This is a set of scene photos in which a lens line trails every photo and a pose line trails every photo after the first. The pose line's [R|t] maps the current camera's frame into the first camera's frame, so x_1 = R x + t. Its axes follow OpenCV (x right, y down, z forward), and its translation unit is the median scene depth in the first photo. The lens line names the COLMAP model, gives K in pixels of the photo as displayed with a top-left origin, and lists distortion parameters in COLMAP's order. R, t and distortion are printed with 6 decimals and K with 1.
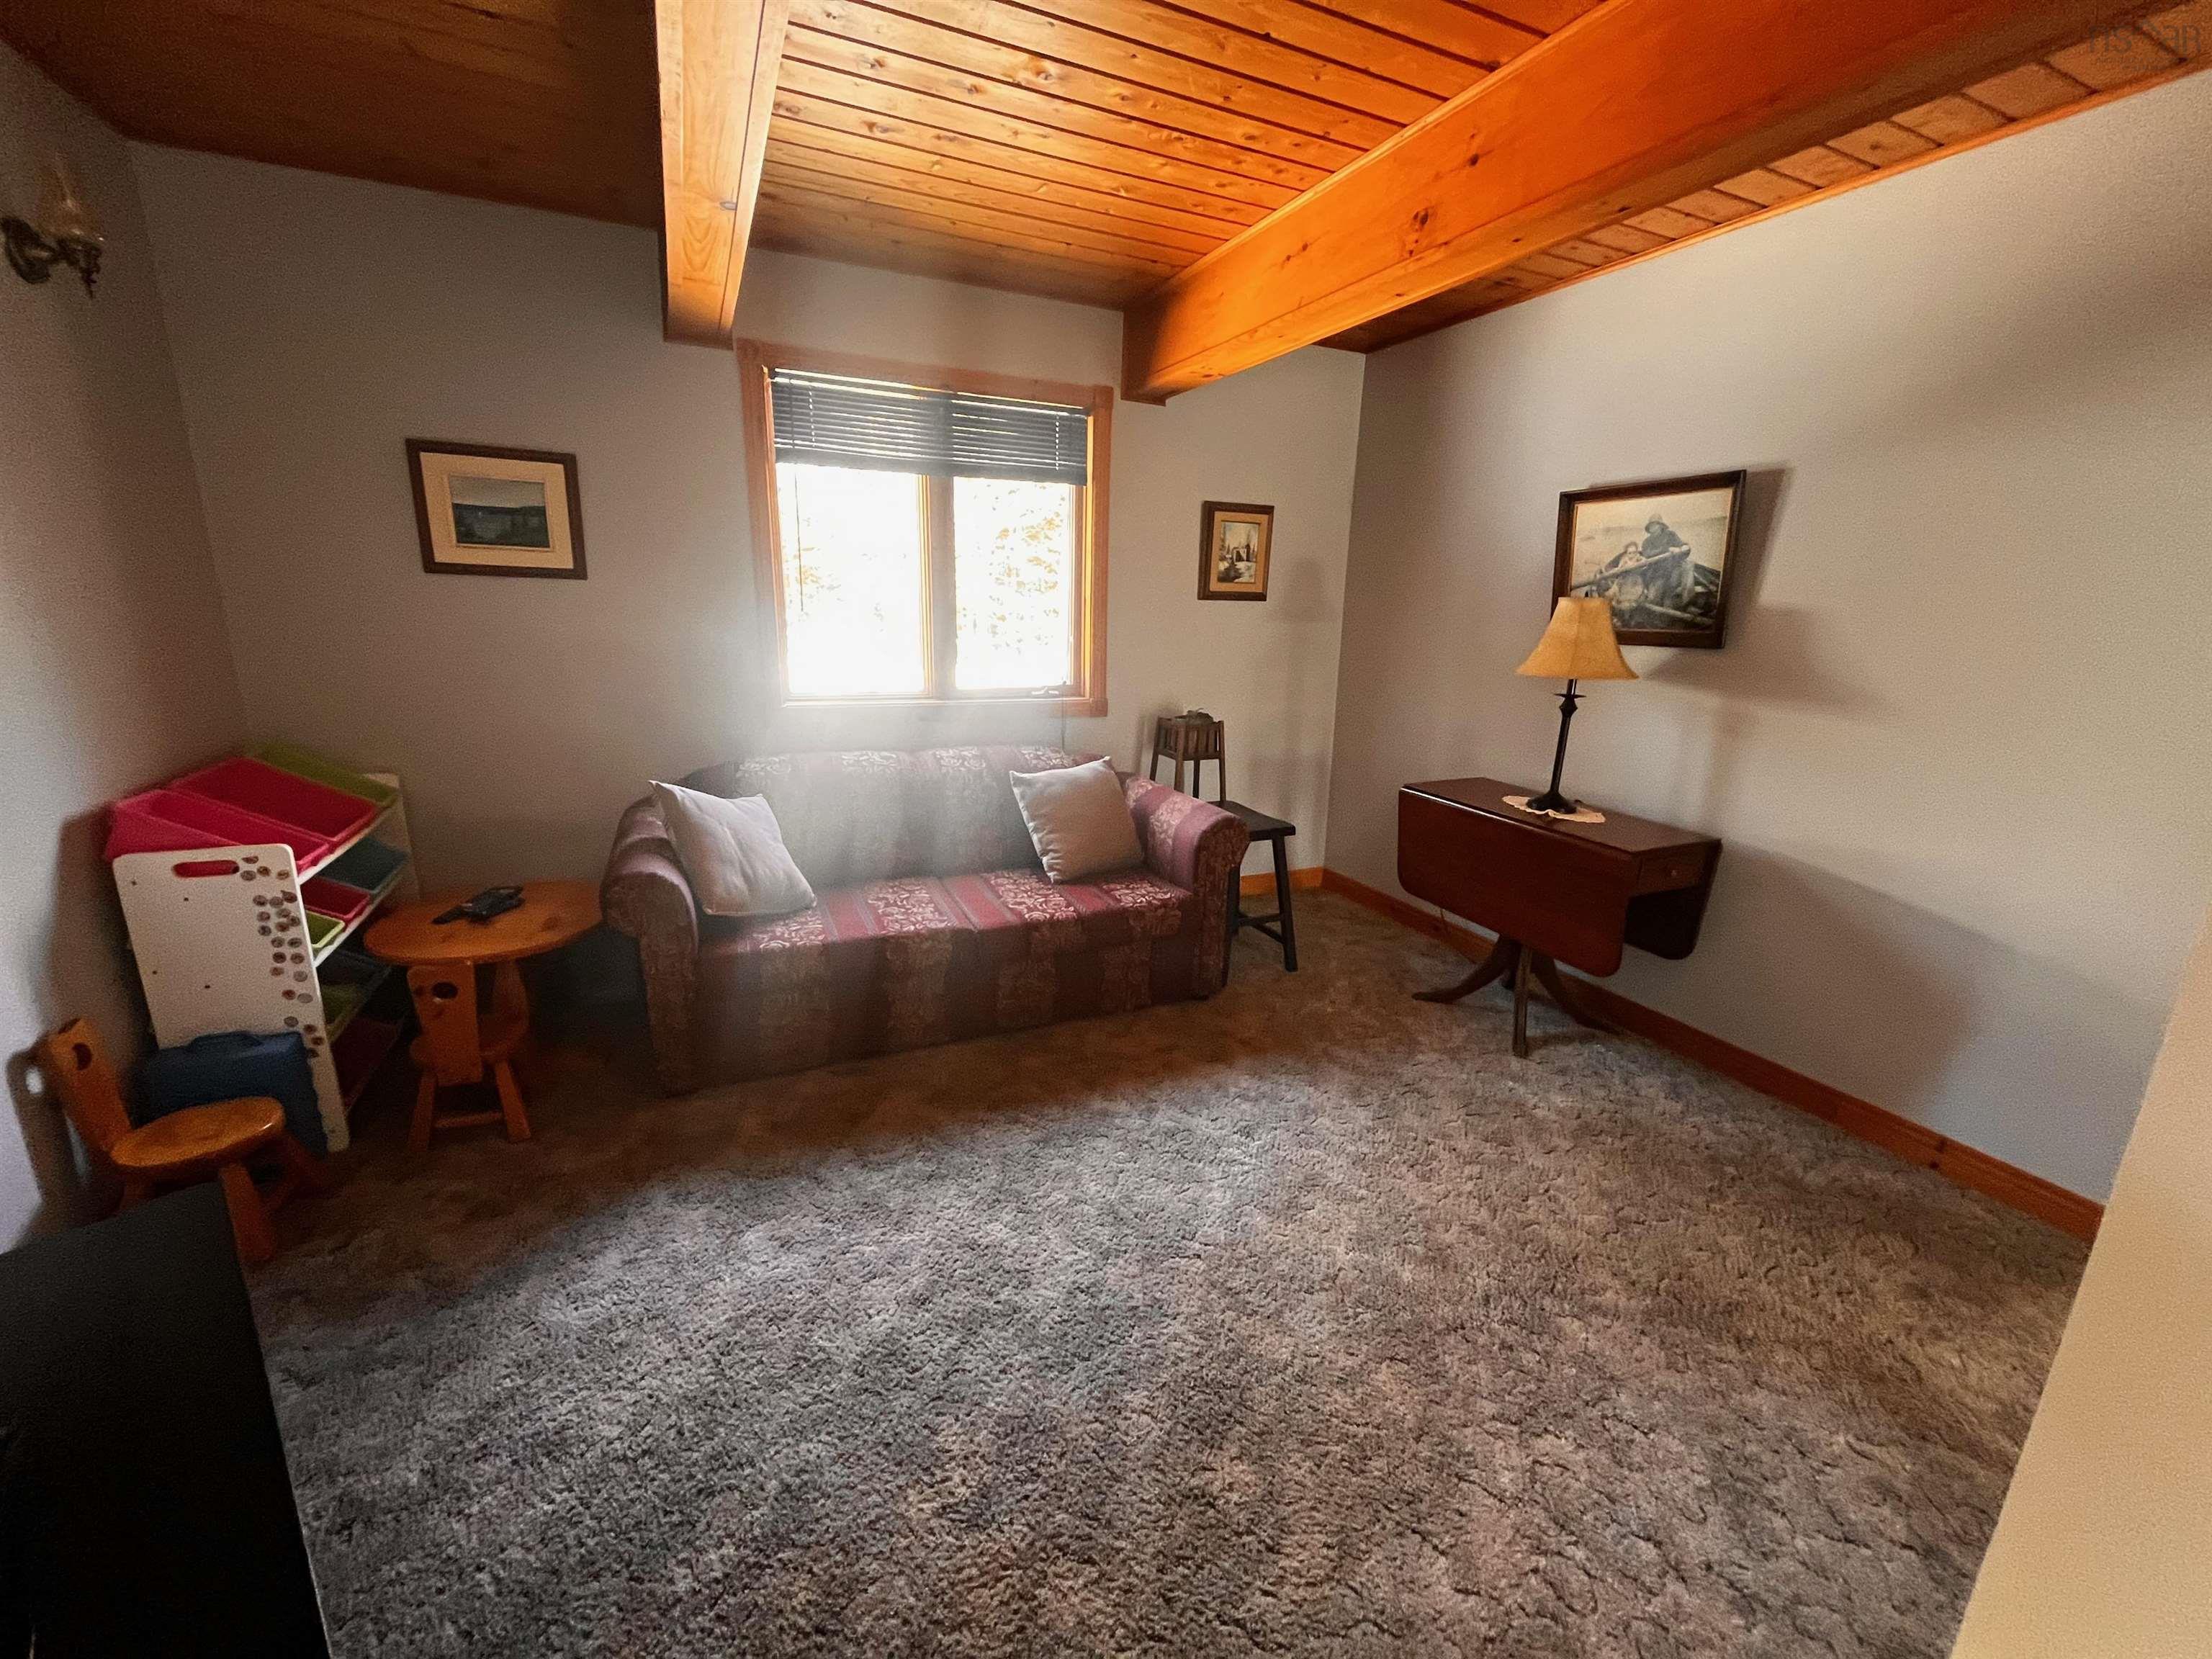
lens RADIAL K [[886.5, 0, 1108.5], [0, 886.5, 820.1], [0, 0, 1]] dist [-0.001320, -0.000674]
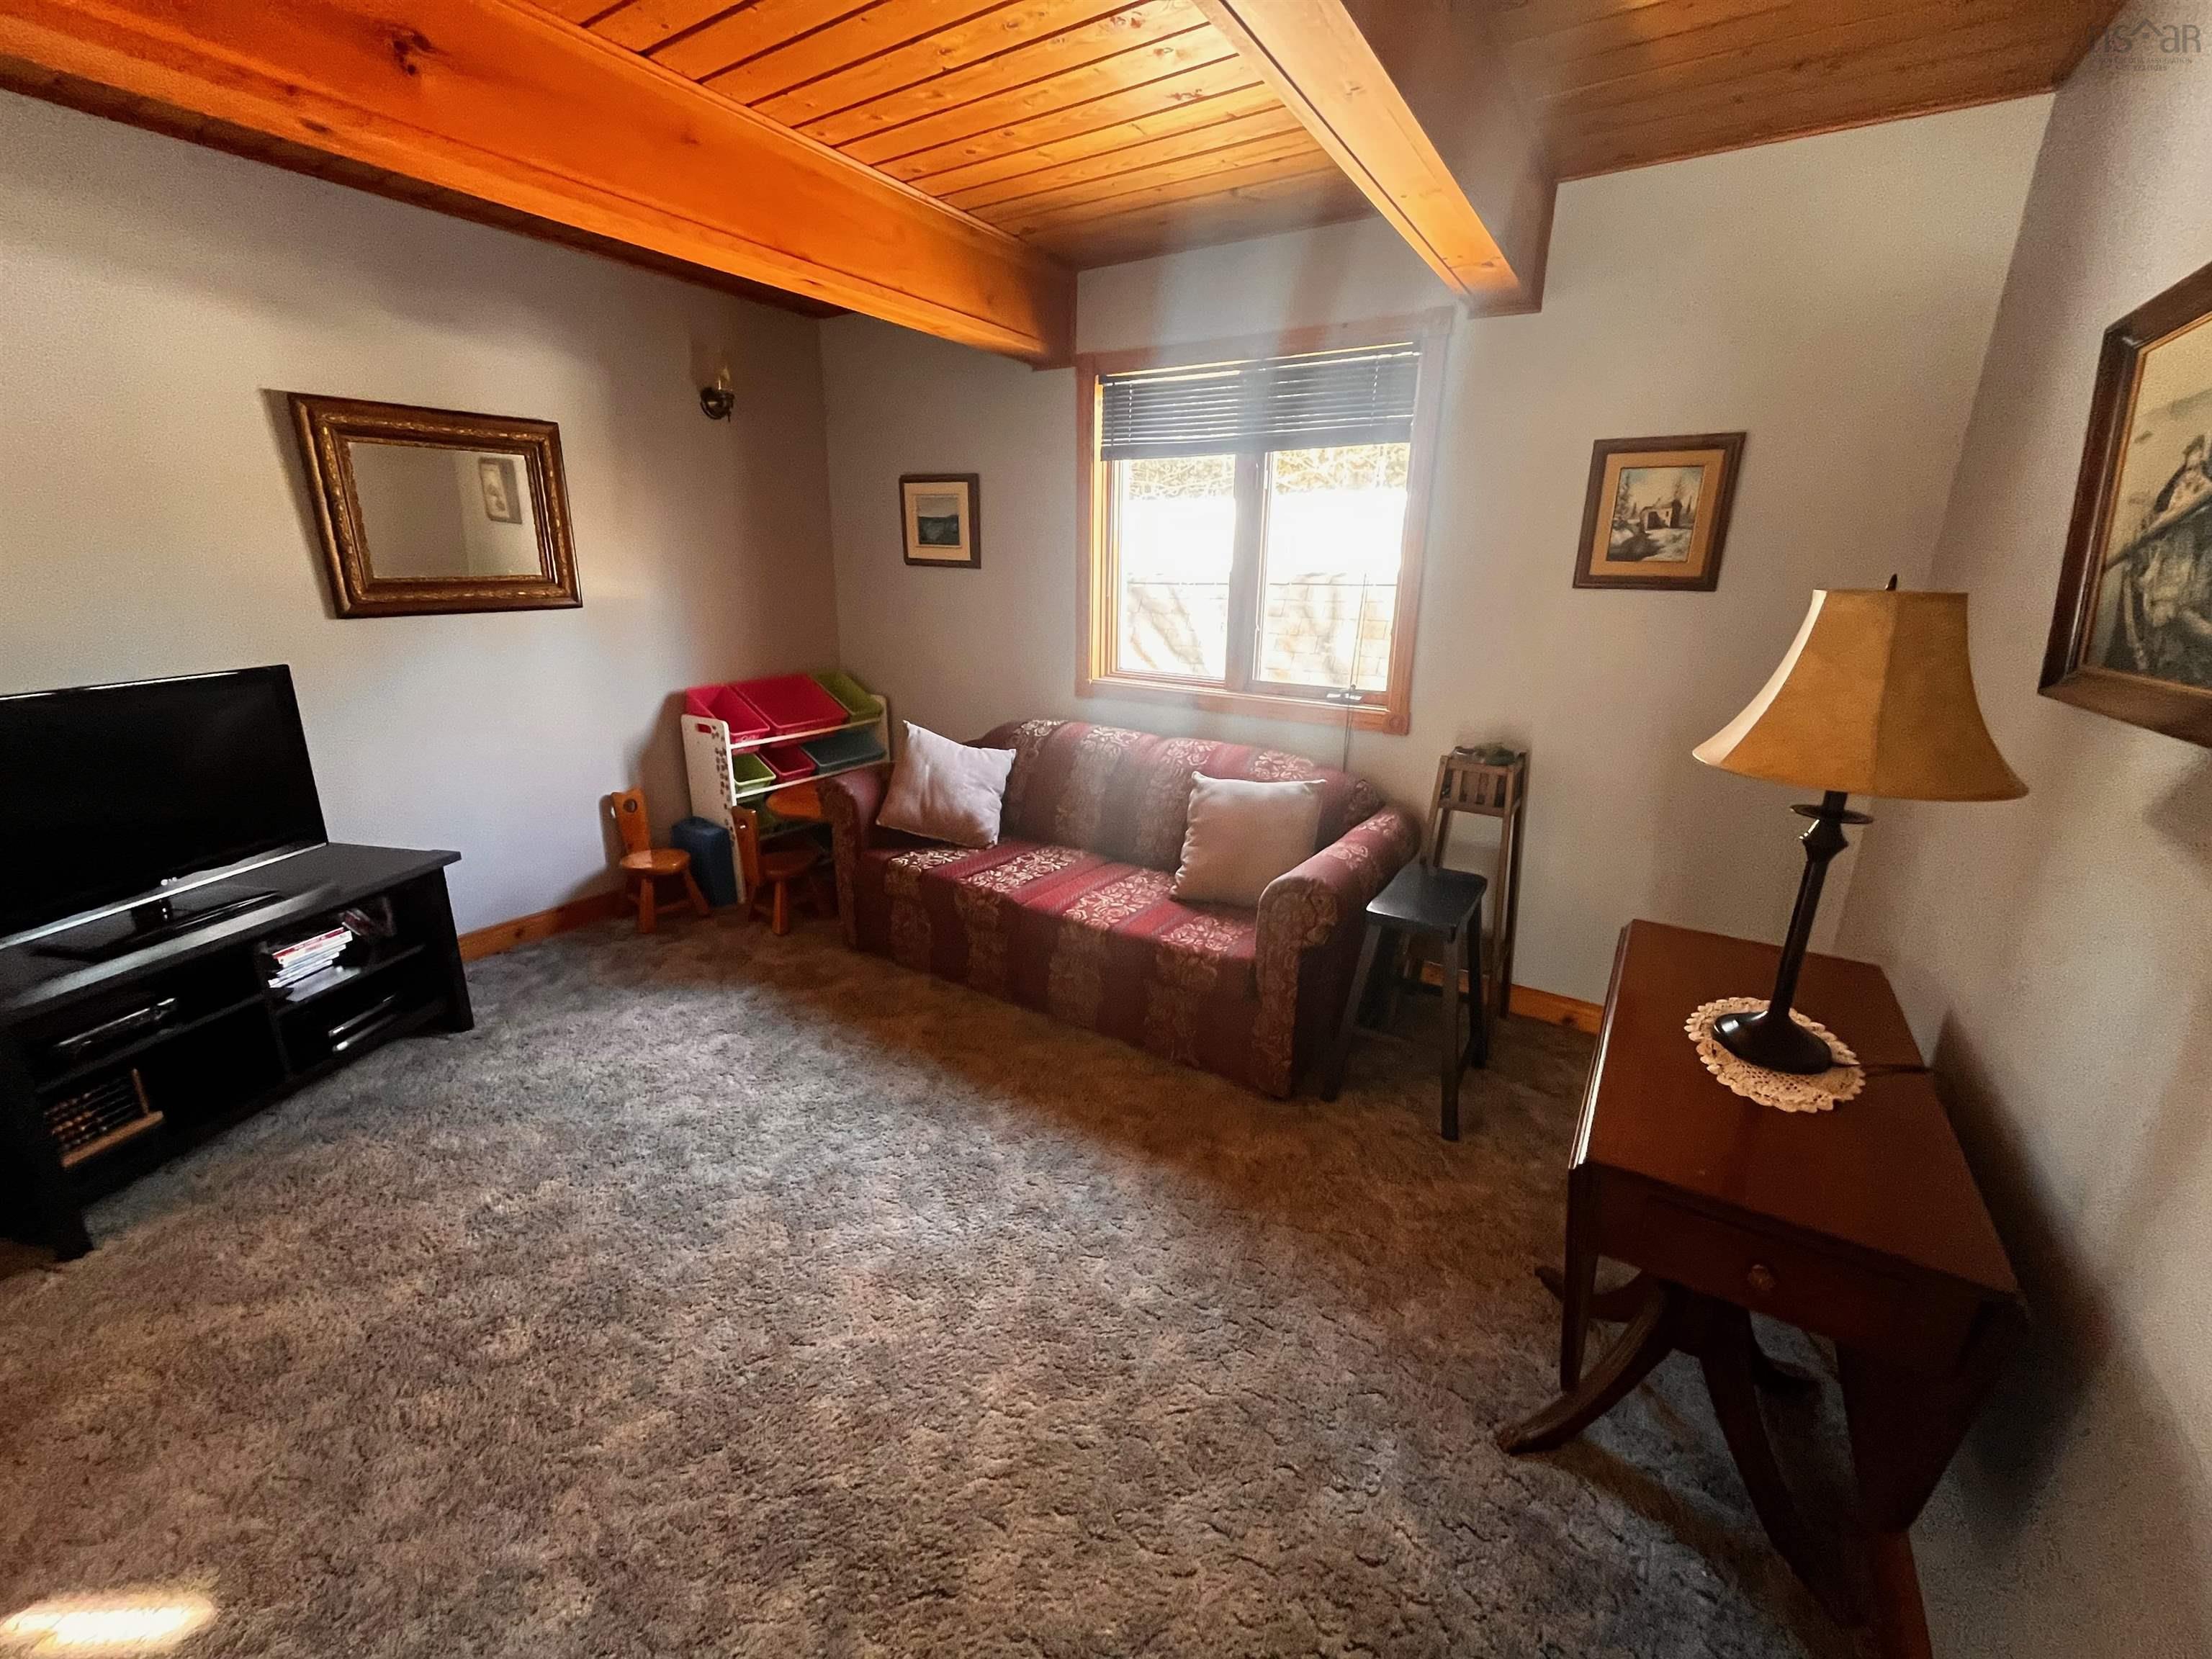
lens RADIAL K [[886.5, 0, 1108.5], [0, 886.5, 820.1], [0, 0, 1]] dist [-0.001320, -0.000674]
pose [[0.535046, 0.221510, -0.815266, 0.705204], [-0.208021, 0.969846, 0.126988, -0.121509], [0.818812, 0.101648, 0.564991, 0.471576]]
